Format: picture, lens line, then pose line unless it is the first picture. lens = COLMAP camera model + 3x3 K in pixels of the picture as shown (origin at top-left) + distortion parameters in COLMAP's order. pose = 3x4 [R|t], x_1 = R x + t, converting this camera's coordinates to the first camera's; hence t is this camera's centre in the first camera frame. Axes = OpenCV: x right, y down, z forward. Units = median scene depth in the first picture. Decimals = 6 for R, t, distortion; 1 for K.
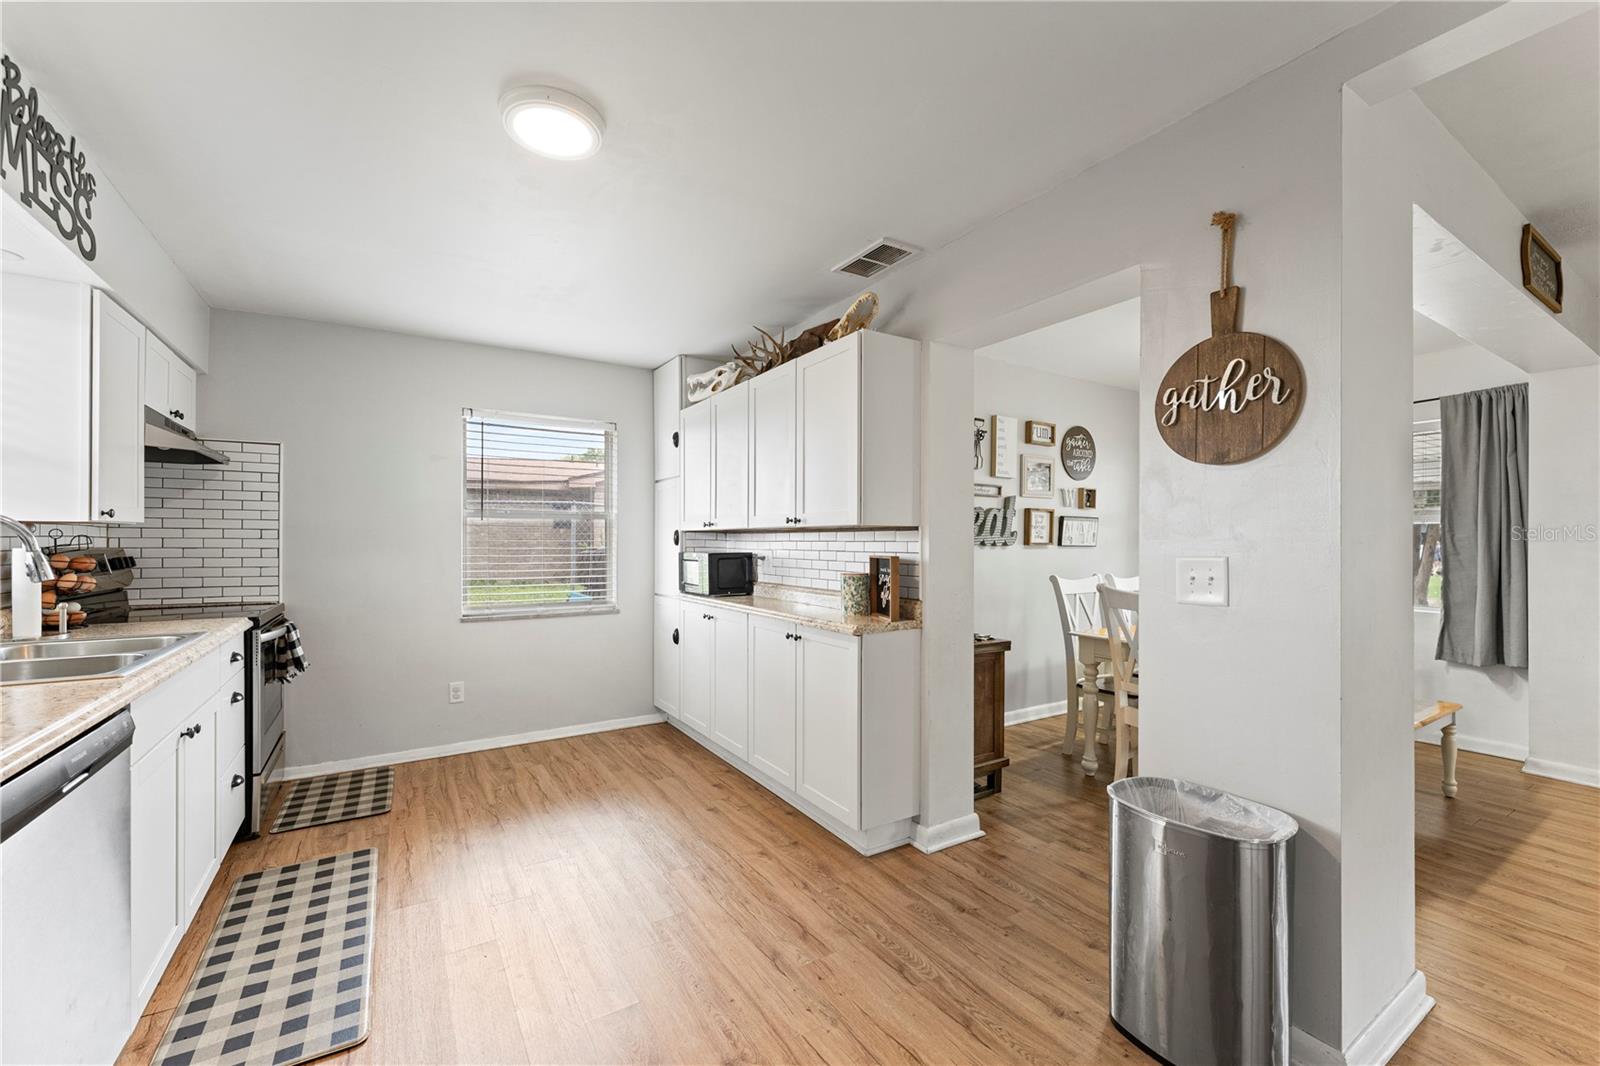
lens RADIAL K [[642.8, 0, 795.8], [0, 642.8, 540.3], [0, 0, 1]] dist [-0.000779, -0.000479]
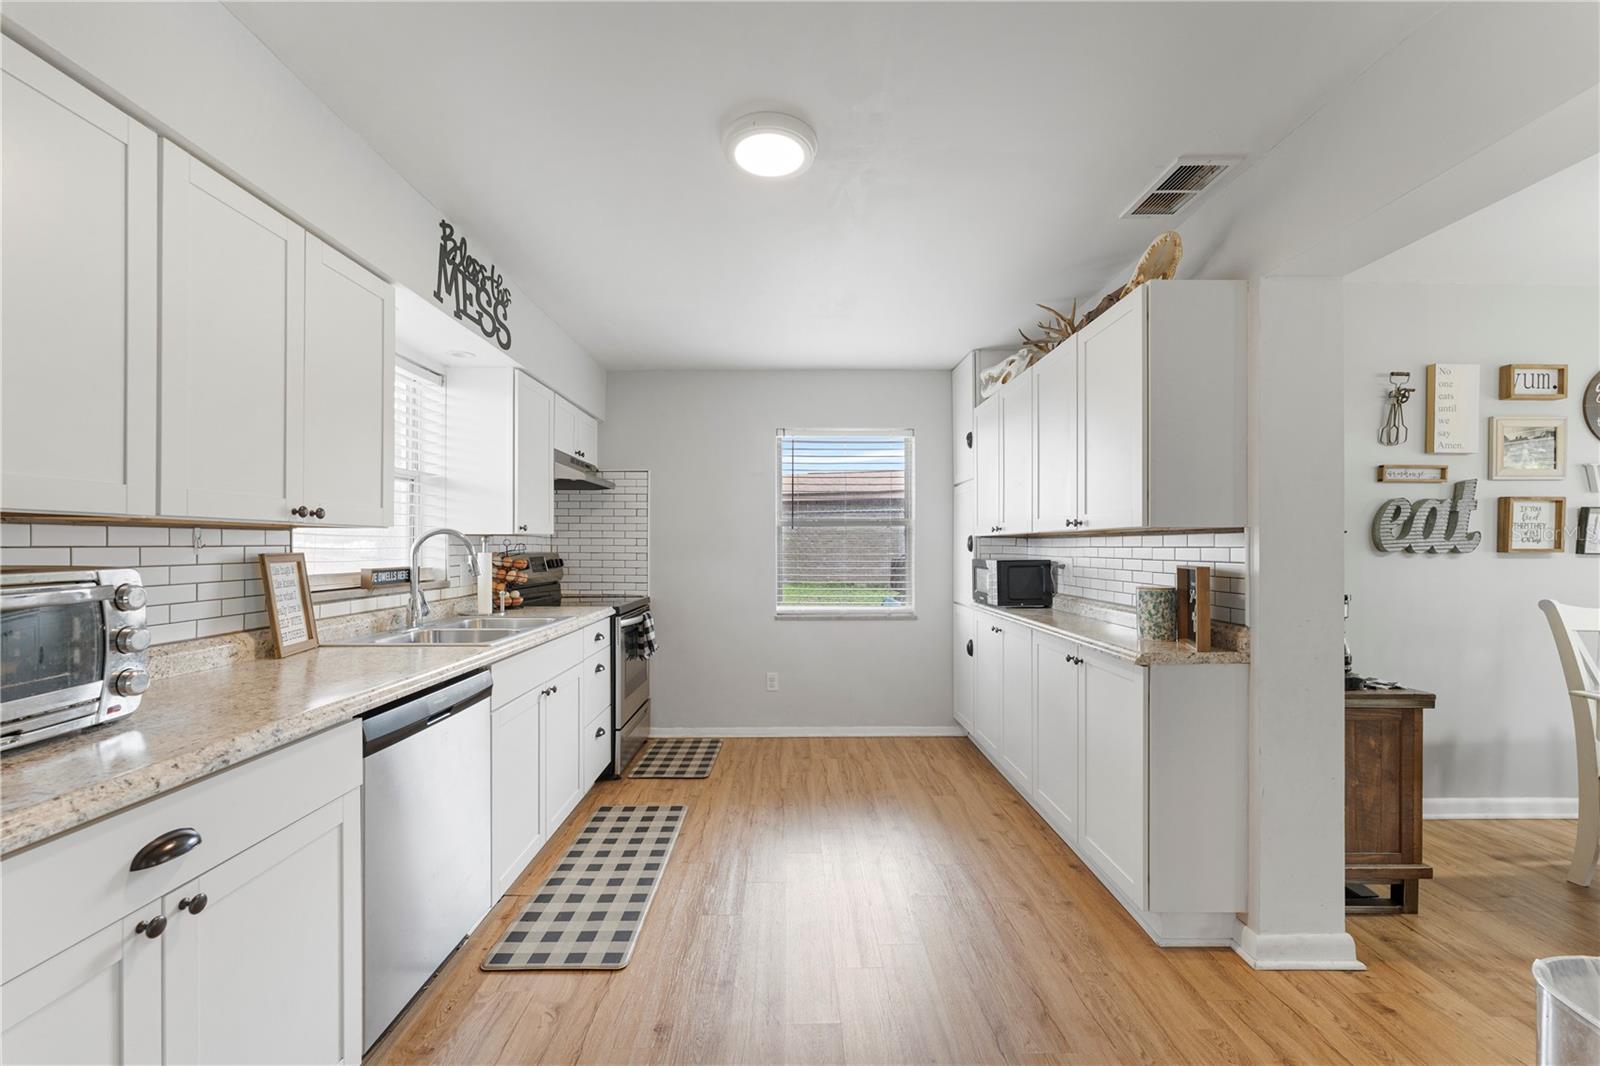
lens RADIAL K [[642.1, 0, 798.1], [0, 642.1, 544.7], [0, 0, 1]] dist [-0.000479, -0.000294]
pose [[0.854881, -0.003297, -0.518813, 0.125287], [0.002058, 0.999993, -0.002963, -0.000105], [0.518819, 0.001466, 0.854883, 0.083812]]
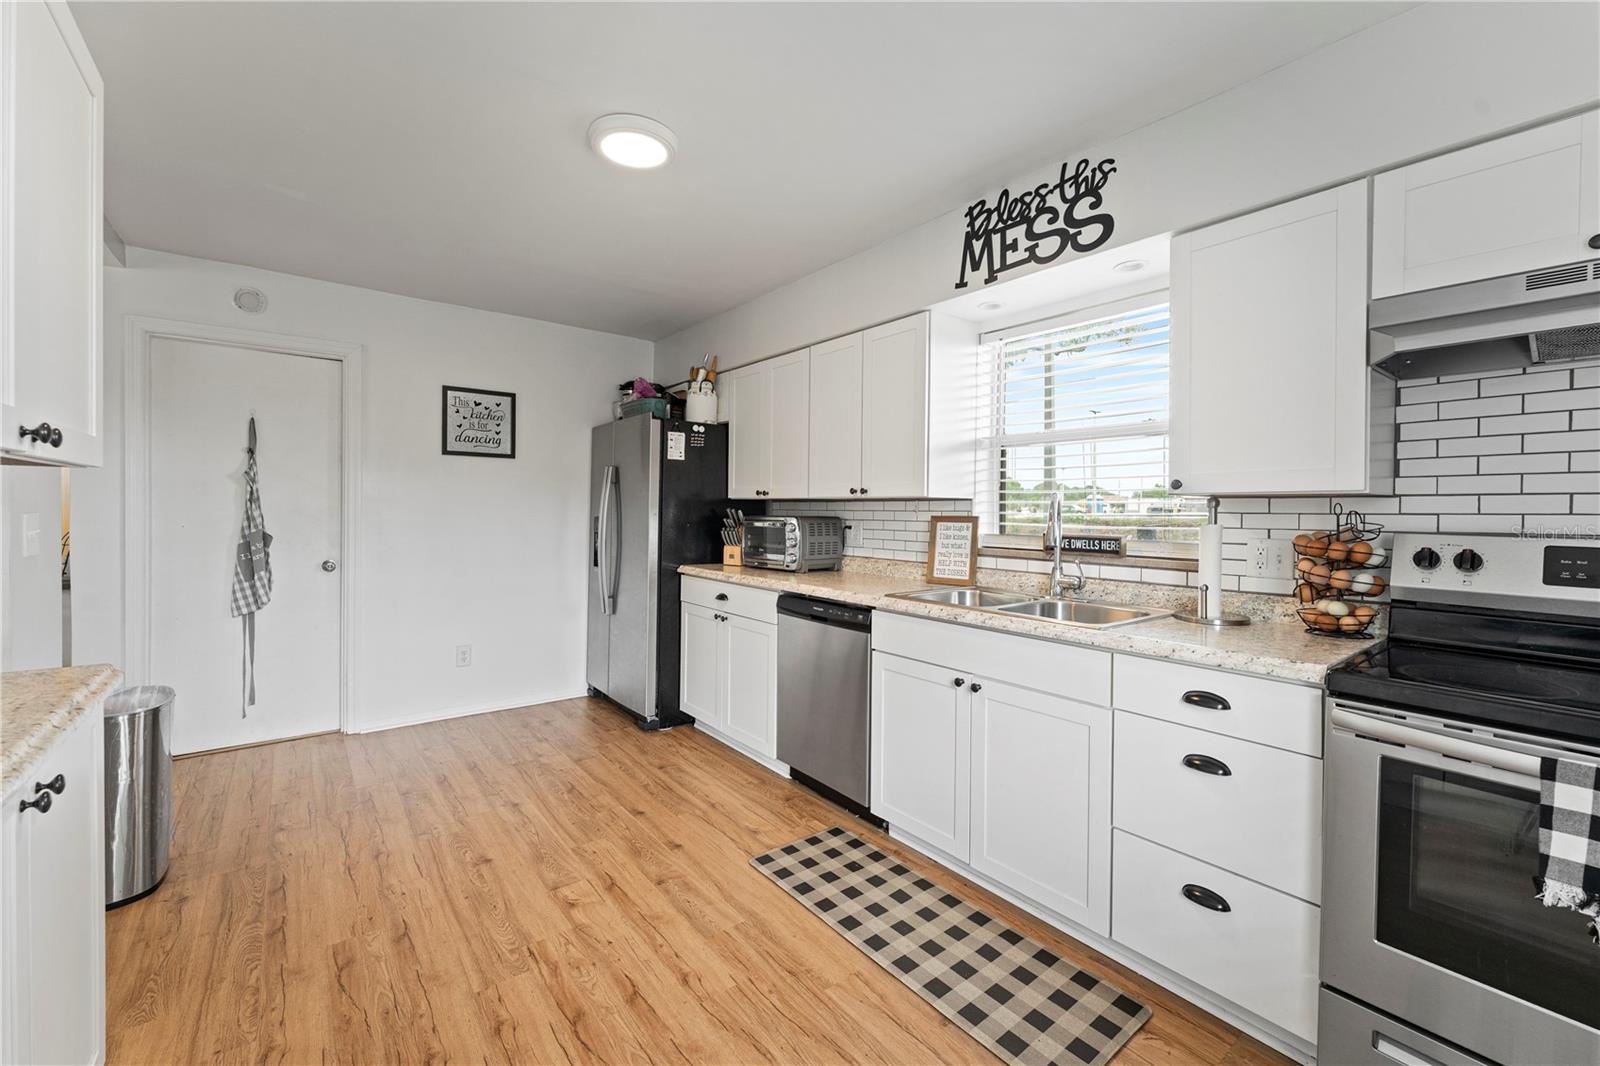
lens RADIAL K [[649.4, 0, 798.7], [0, 649.4, 517.6], [0, 0, 1]] dist [-0.002031, -0.000266]
pose [[-0.994203, -0.013347, -0.106688, -0.345470], [-0.014612, 0.999832, 0.011089, 0.000476], [0.106522, 0.012583, -0.994231, 1.362131]]
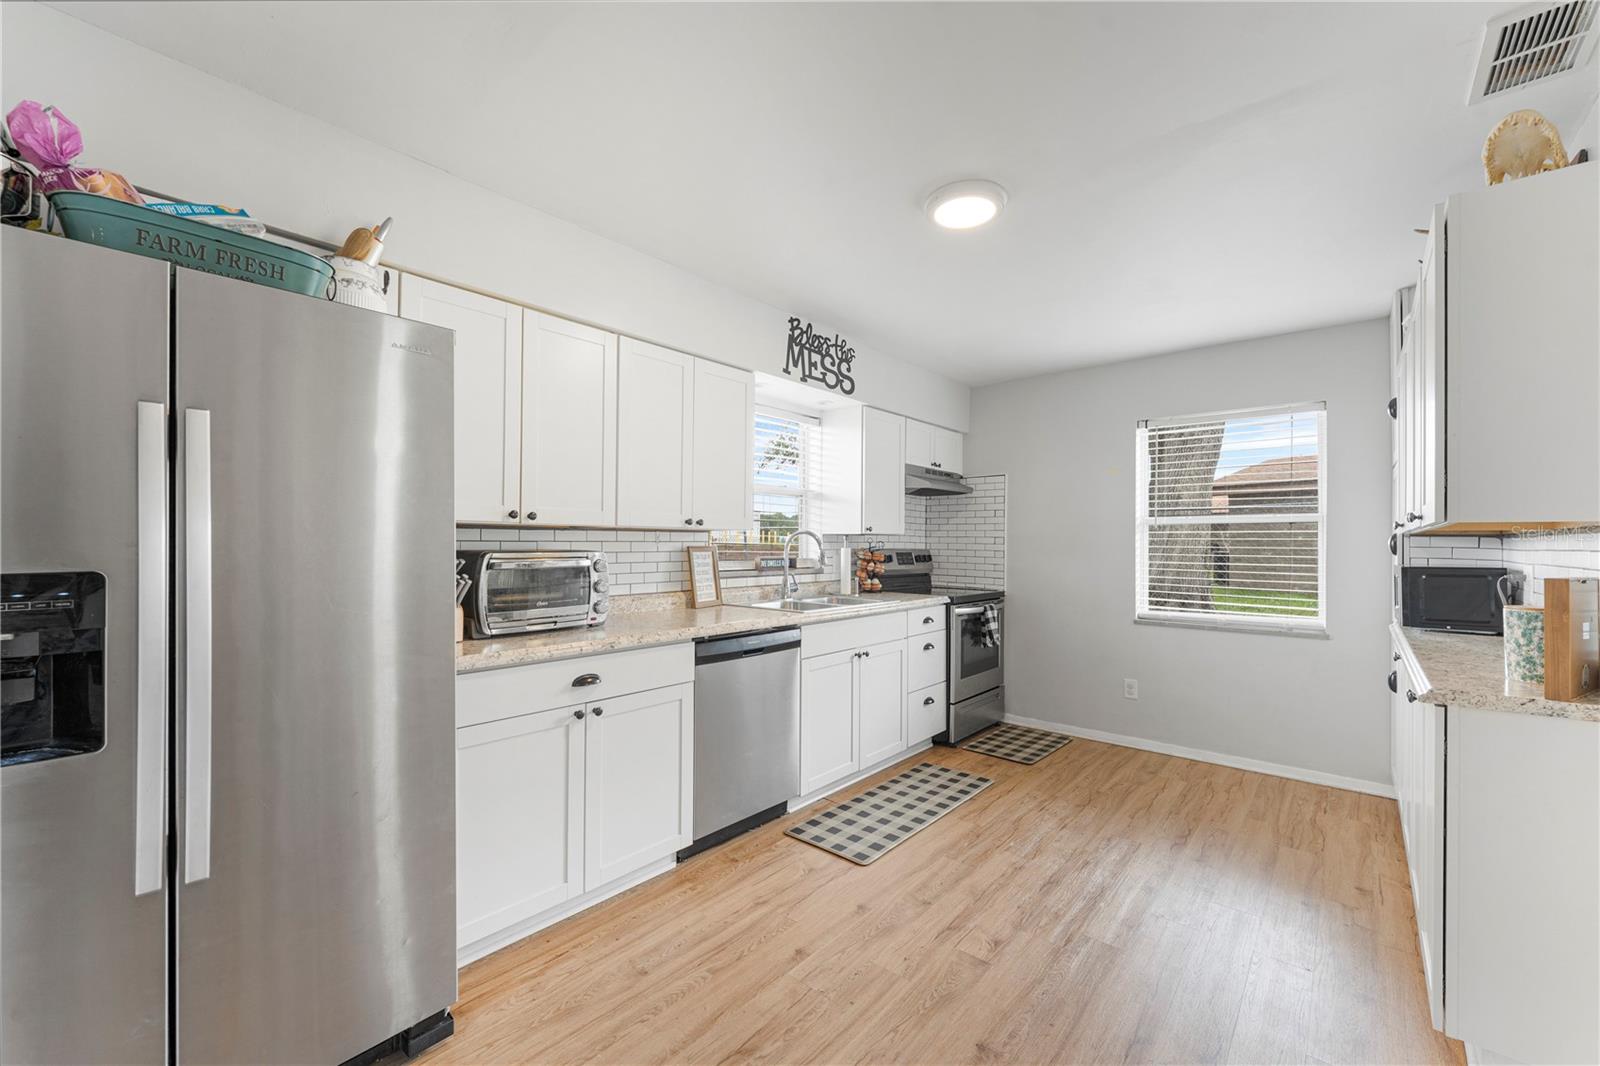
lens RADIAL K [[640.0, 0, 801.0], [0, 640.0, 537.2], [0, 0, 1]] dist [0.000726, -0.000139]
pose [[0.295872, -0.007879, -0.955195, 0.432802], [-0.007279, 0.999918, -0.010503, 0.000536], [0.955200, 0.010060, 0.295790, 0.215198]]
